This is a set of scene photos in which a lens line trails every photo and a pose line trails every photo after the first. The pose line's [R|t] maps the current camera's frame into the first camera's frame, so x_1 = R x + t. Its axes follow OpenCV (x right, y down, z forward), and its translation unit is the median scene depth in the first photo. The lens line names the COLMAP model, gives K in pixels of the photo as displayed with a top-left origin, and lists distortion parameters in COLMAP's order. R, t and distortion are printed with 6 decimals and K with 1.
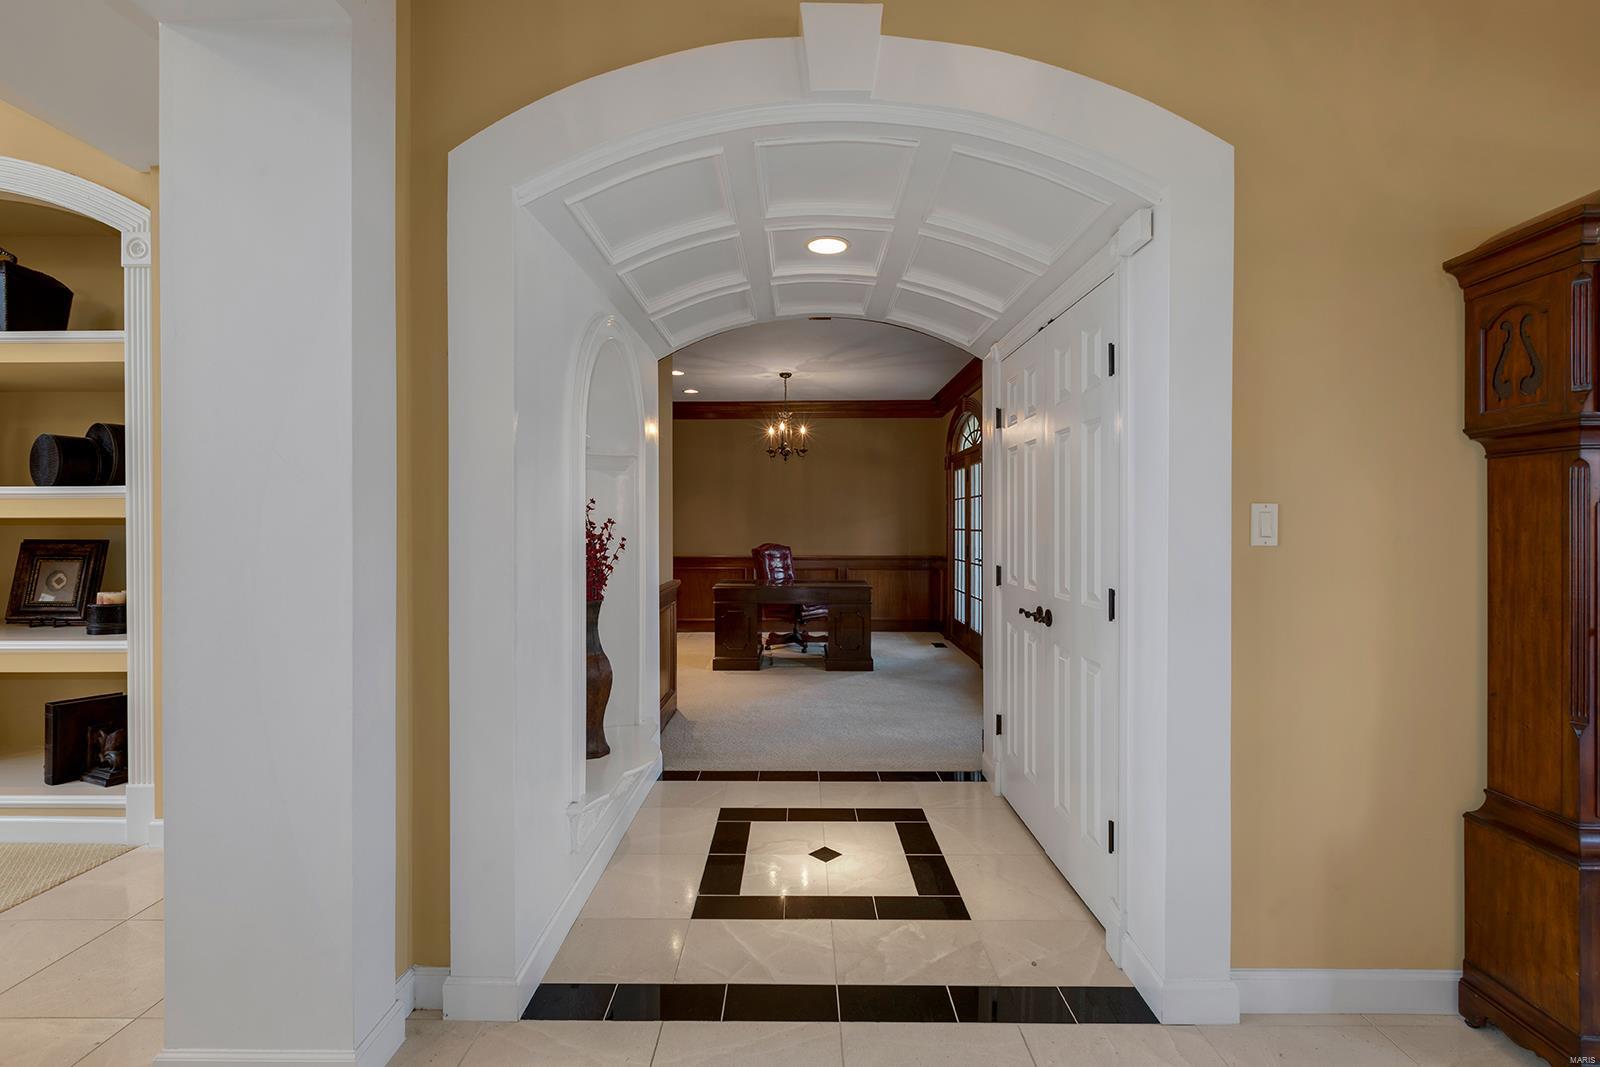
lens RADIAL K [[720.4, 0, 795.6], [0, 720.4, 525.7], [0, 0, 1]] dist [-0.000815, -0.000151]
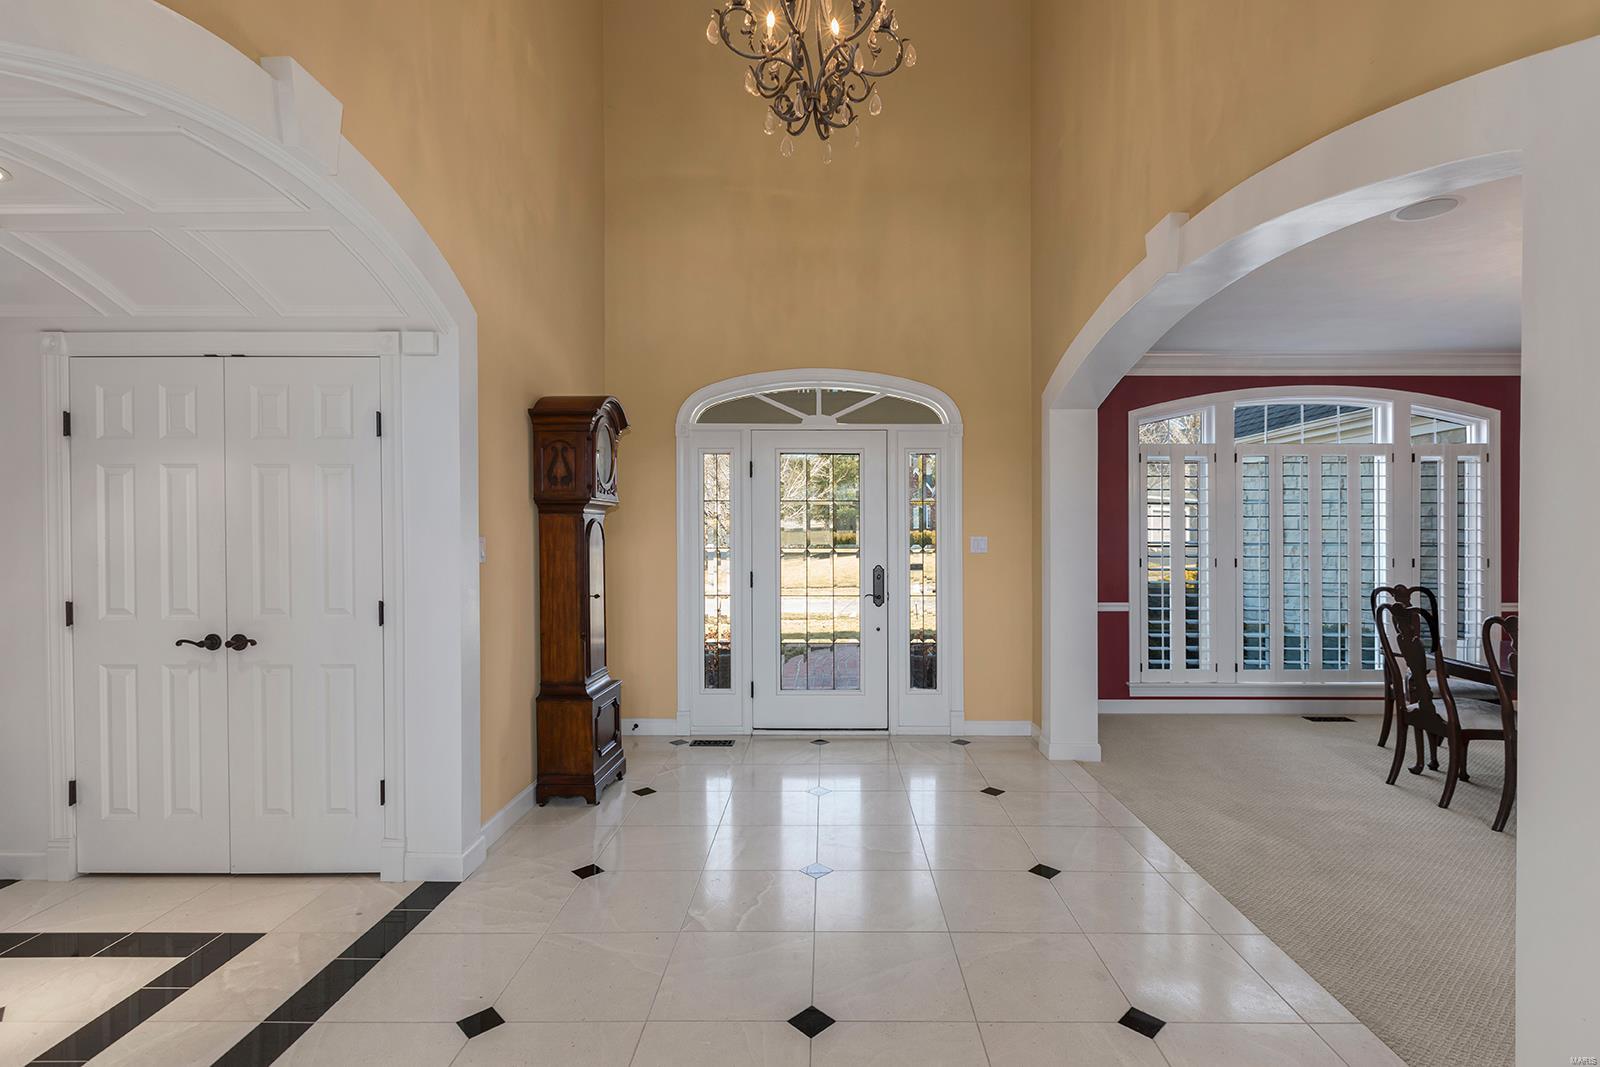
lens RADIAL K [[720.4, 0, 795.6], [0, 720.4, 525.7], [0, 0, 1]] dist [-0.000815, -0.000151]
pose [[0.032937, 0.012171, 0.999383, -1.004767], [0.007087, 0.999898, -0.012411, -0.032465], [-0.999432, 0.007491, 0.032847, 0.249756]]
